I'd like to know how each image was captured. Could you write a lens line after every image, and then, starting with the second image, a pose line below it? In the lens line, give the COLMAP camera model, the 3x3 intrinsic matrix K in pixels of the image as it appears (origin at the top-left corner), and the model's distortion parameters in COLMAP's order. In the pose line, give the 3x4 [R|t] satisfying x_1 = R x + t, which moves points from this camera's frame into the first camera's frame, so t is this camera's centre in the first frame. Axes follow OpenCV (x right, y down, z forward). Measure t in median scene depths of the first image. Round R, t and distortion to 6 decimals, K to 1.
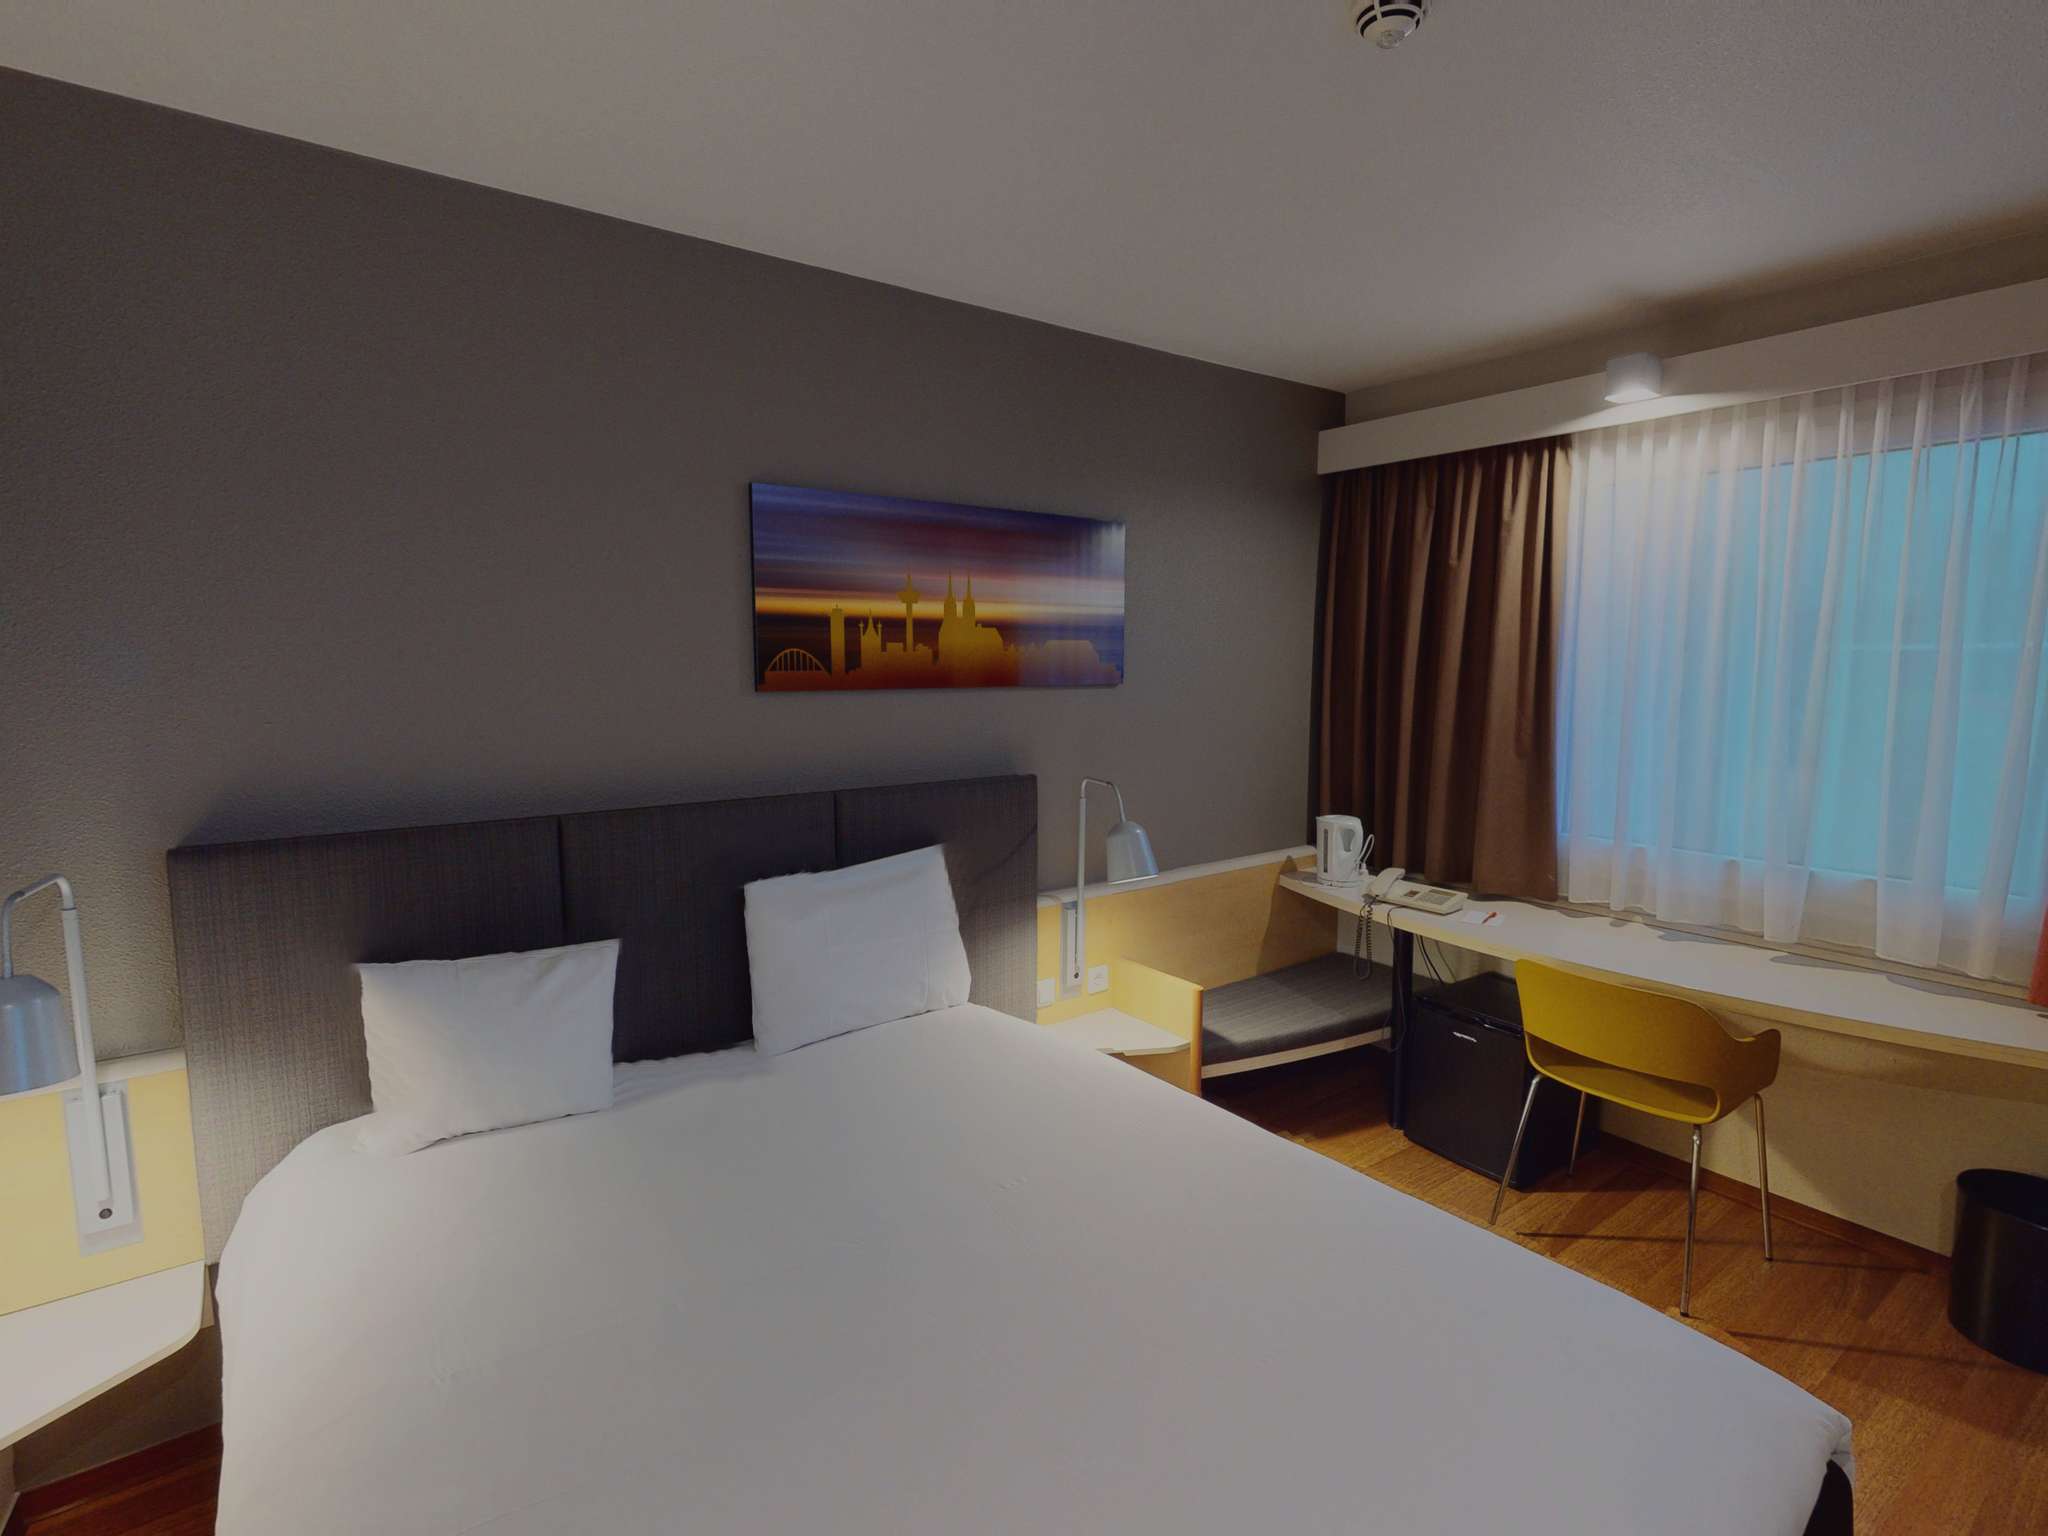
lens RADIAL K [[1002.0, 0, 1023.2], [0, 1002.0, 771.0], [0, 0, 1]] dist [0.000447, -0.000047]
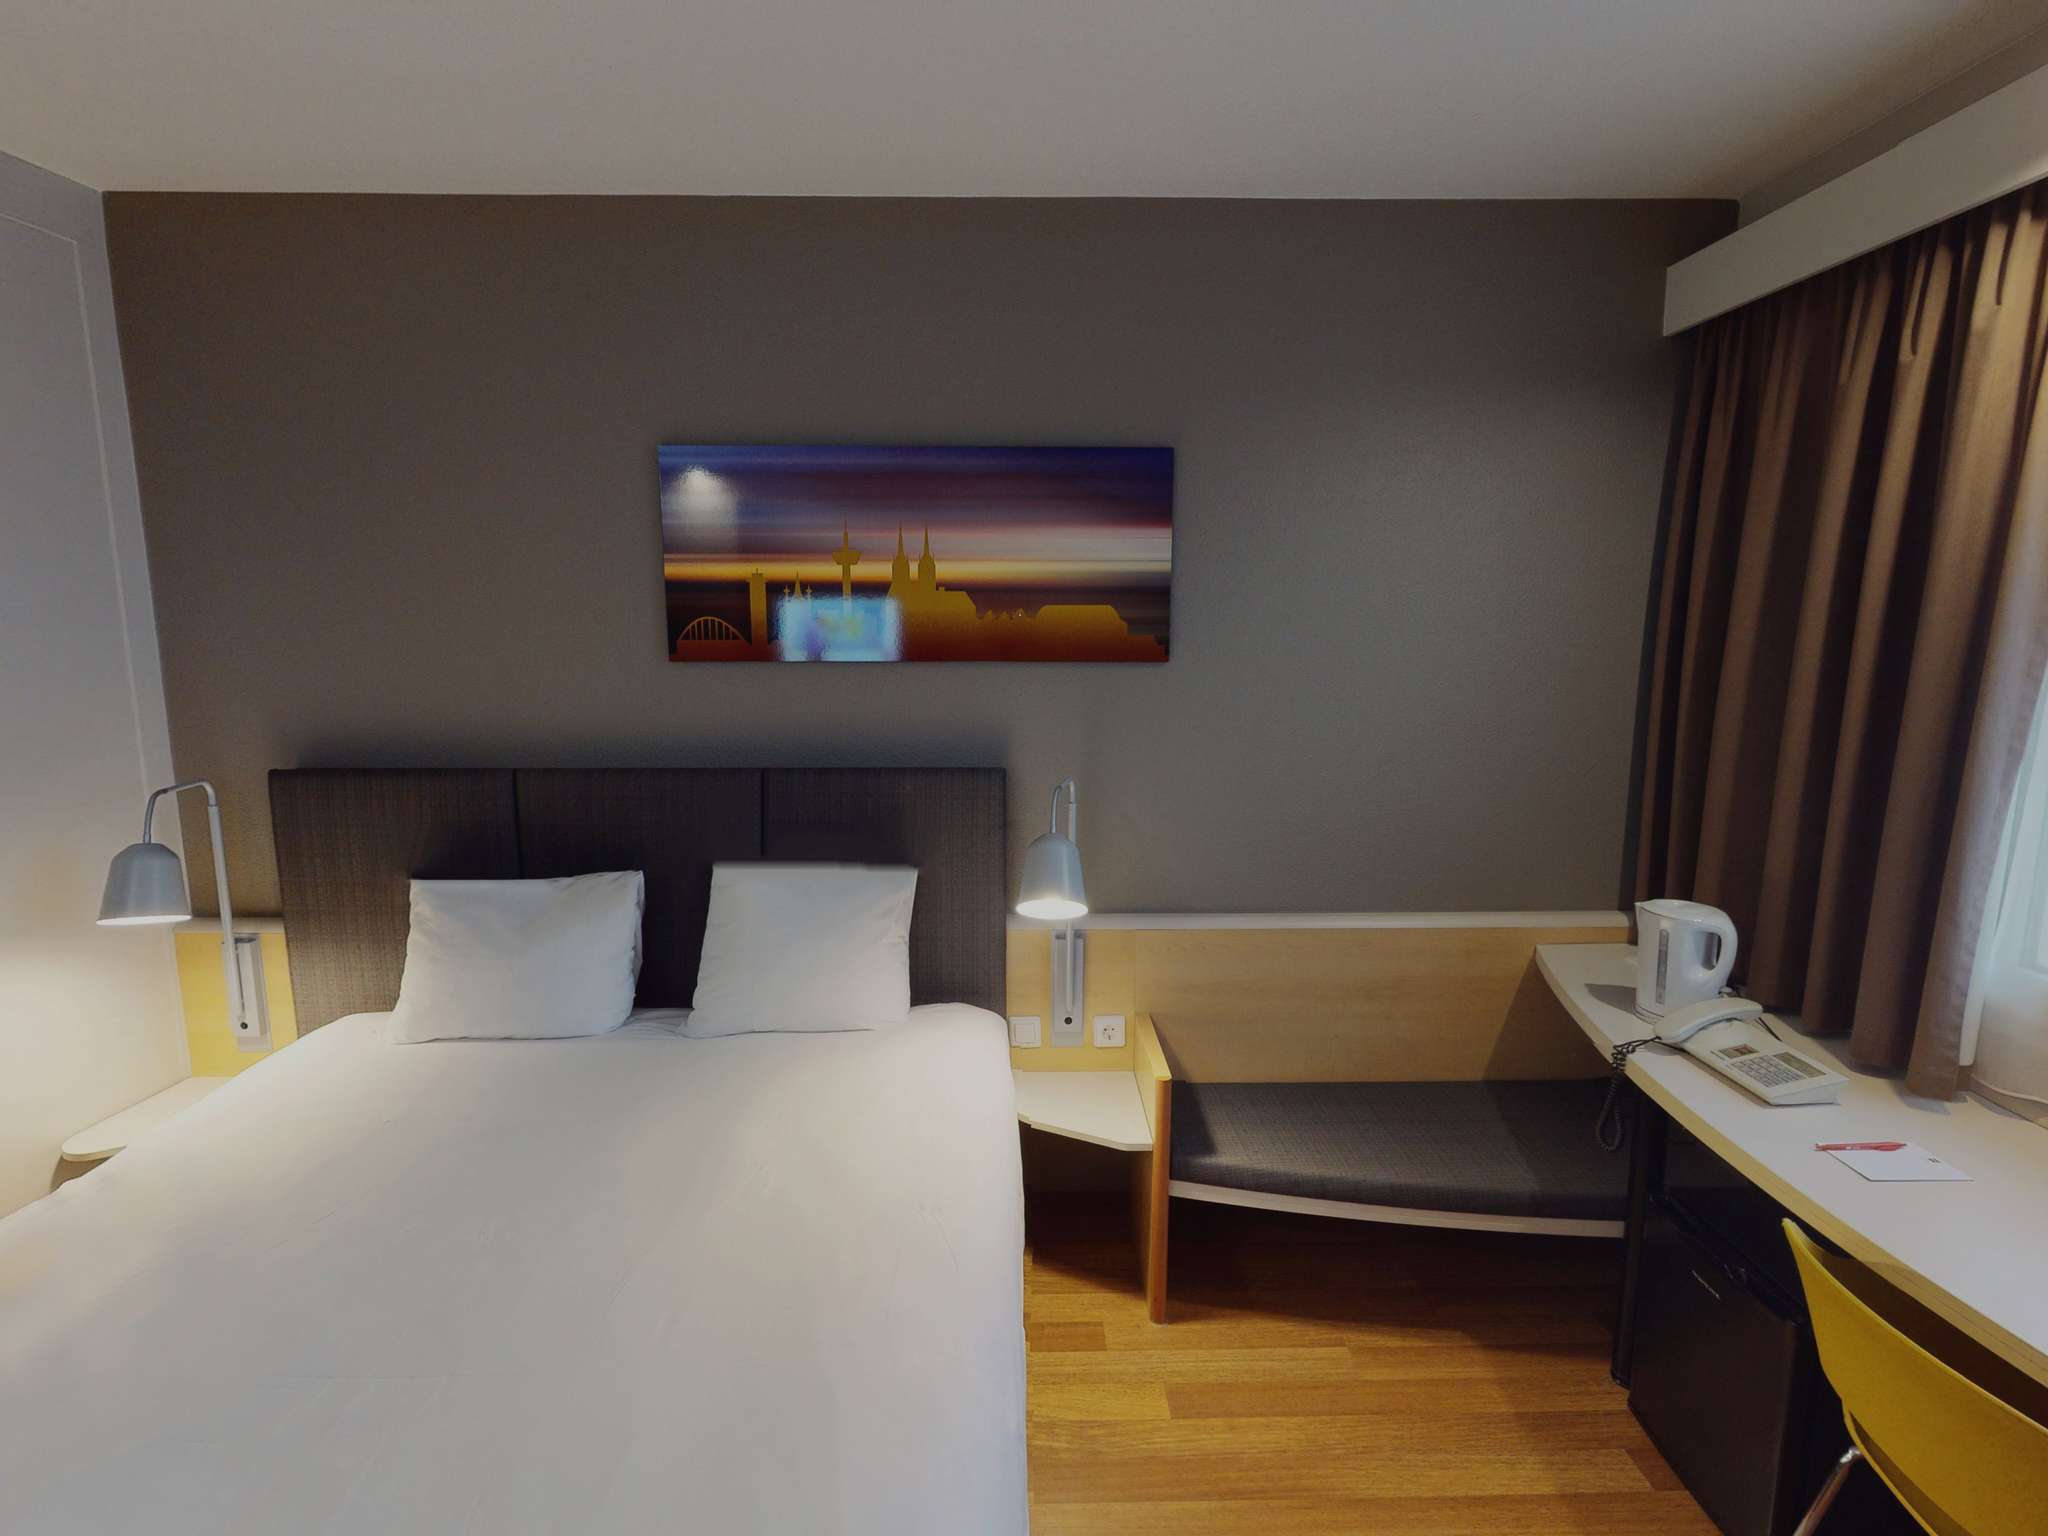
lens RADIAL K [[1008.3, 0, 1024.0], [0, 1008.3, 768.0], [0, 0, 1]] dist [-0.003434, -0.000632]
pose [[0.814794, 0.089121, -0.572860, 0.552750], [-0.068353, 0.995990, 0.057727, -0.051576], [0.575708, -0.007879, 0.817618, 0.366293]]
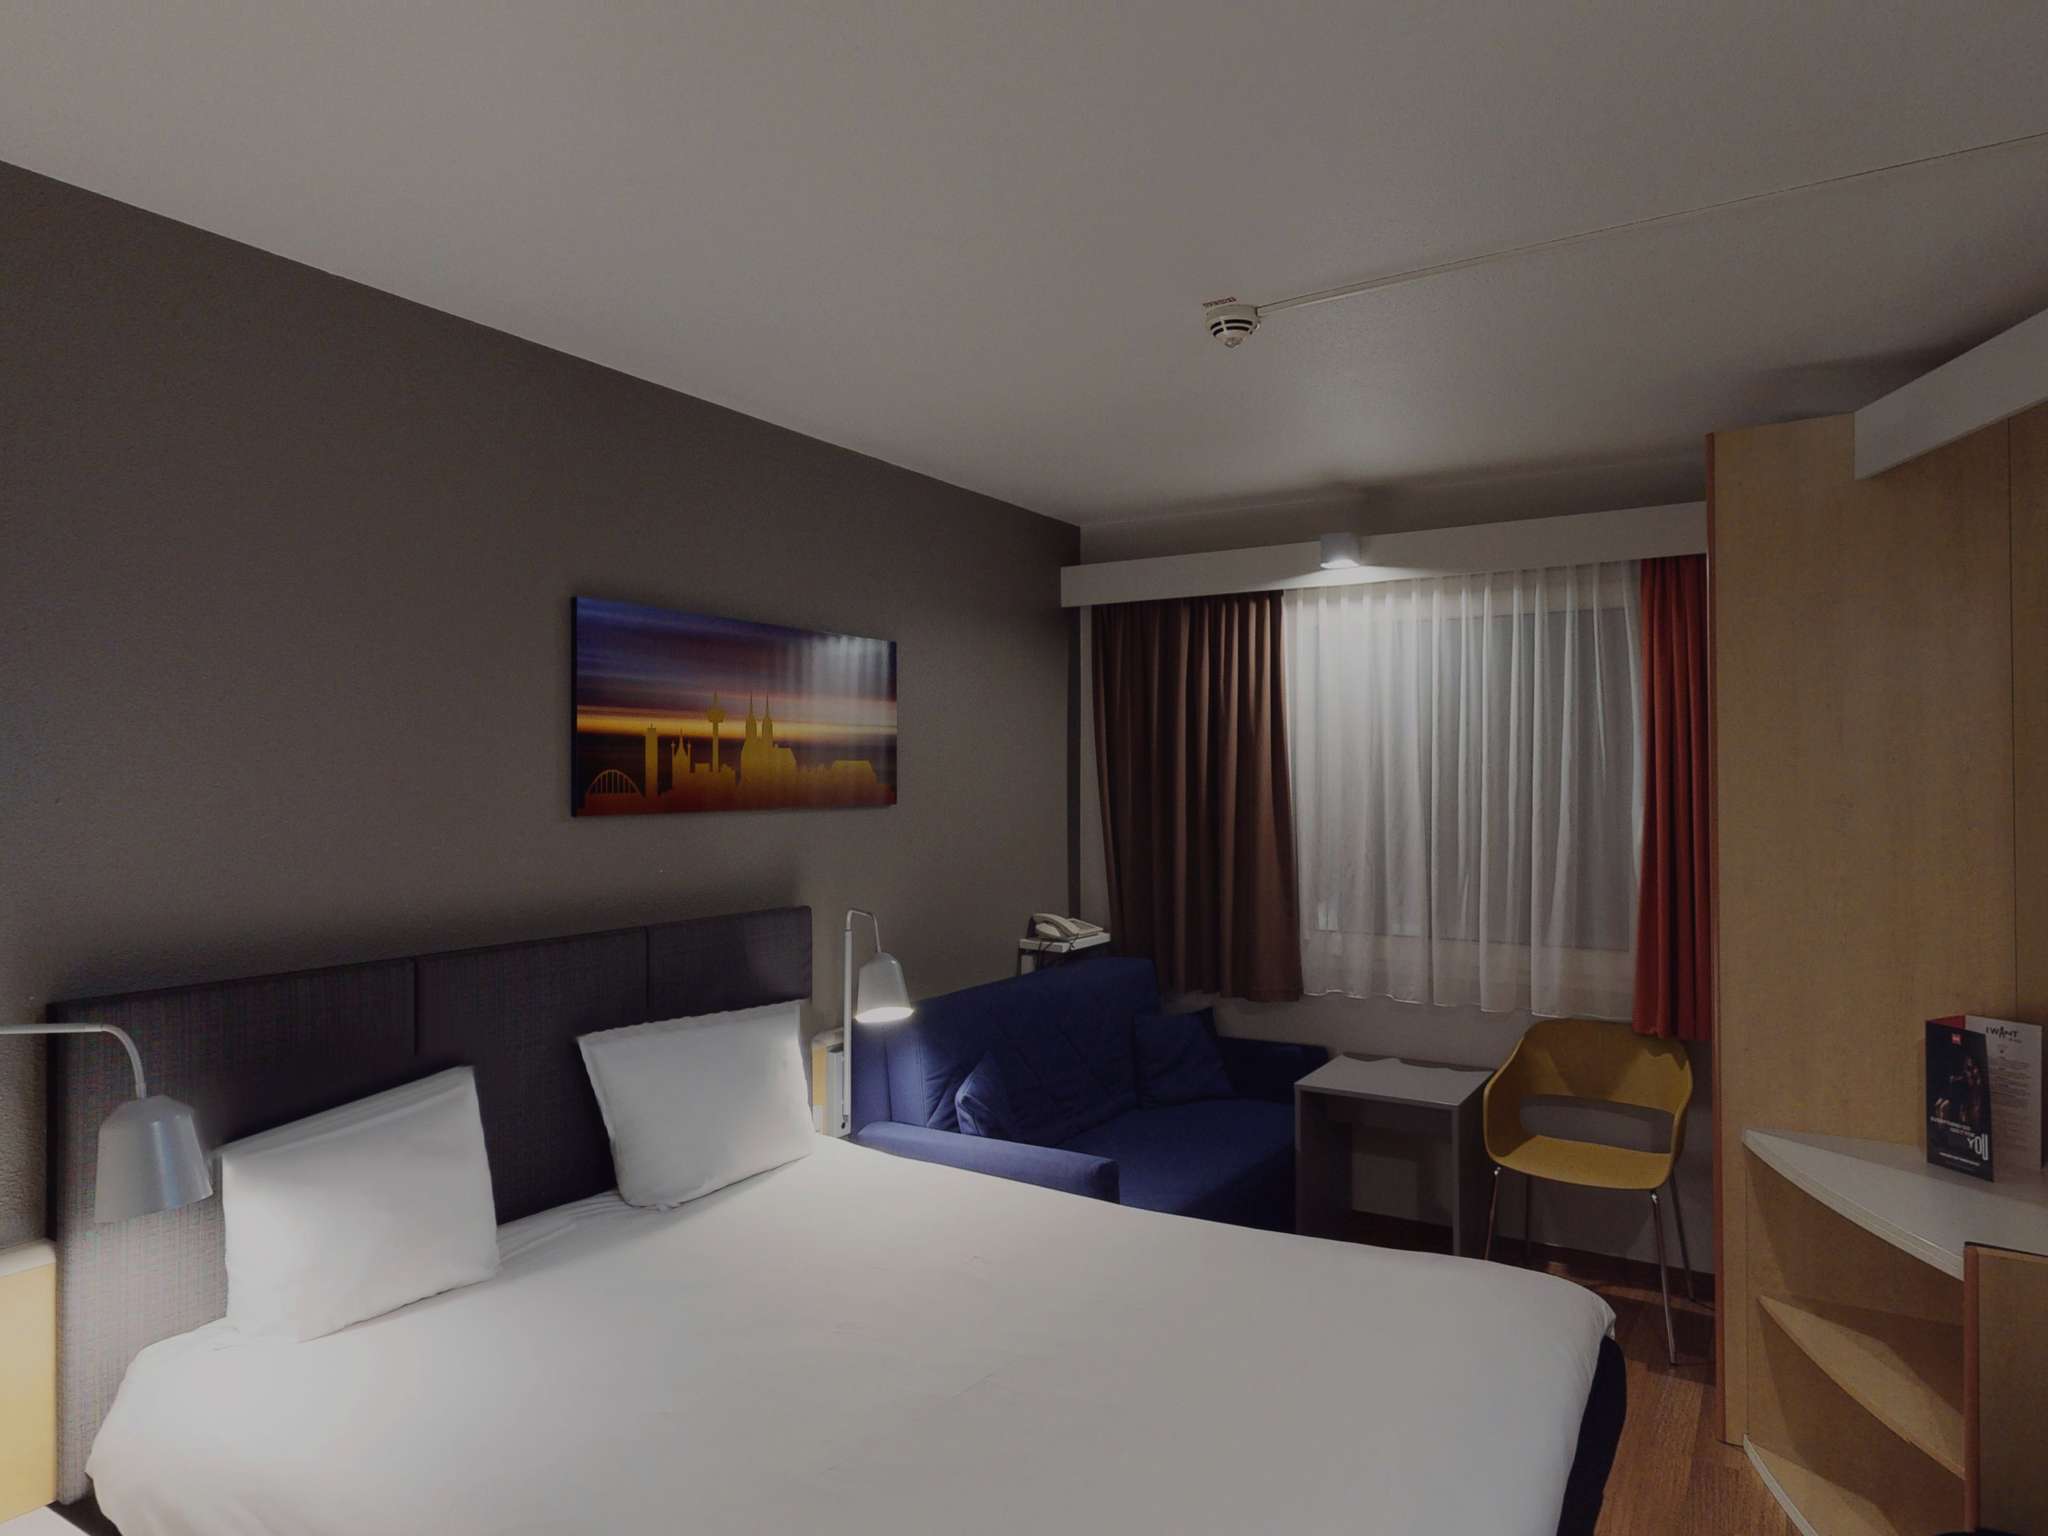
lens RADIAL K [[1209.4, 0, 1020.9], [0, 1209.4, 774.9], [0, 0, 1]] dist [0.049195, 0.000507]
pose [[0.924609, -0.006300, 0.380867, -0.292915], [0.050701, 0.993002, -0.106659, 0.022499], [-0.377529, 0.117929, 0.918458, -0.181029]]
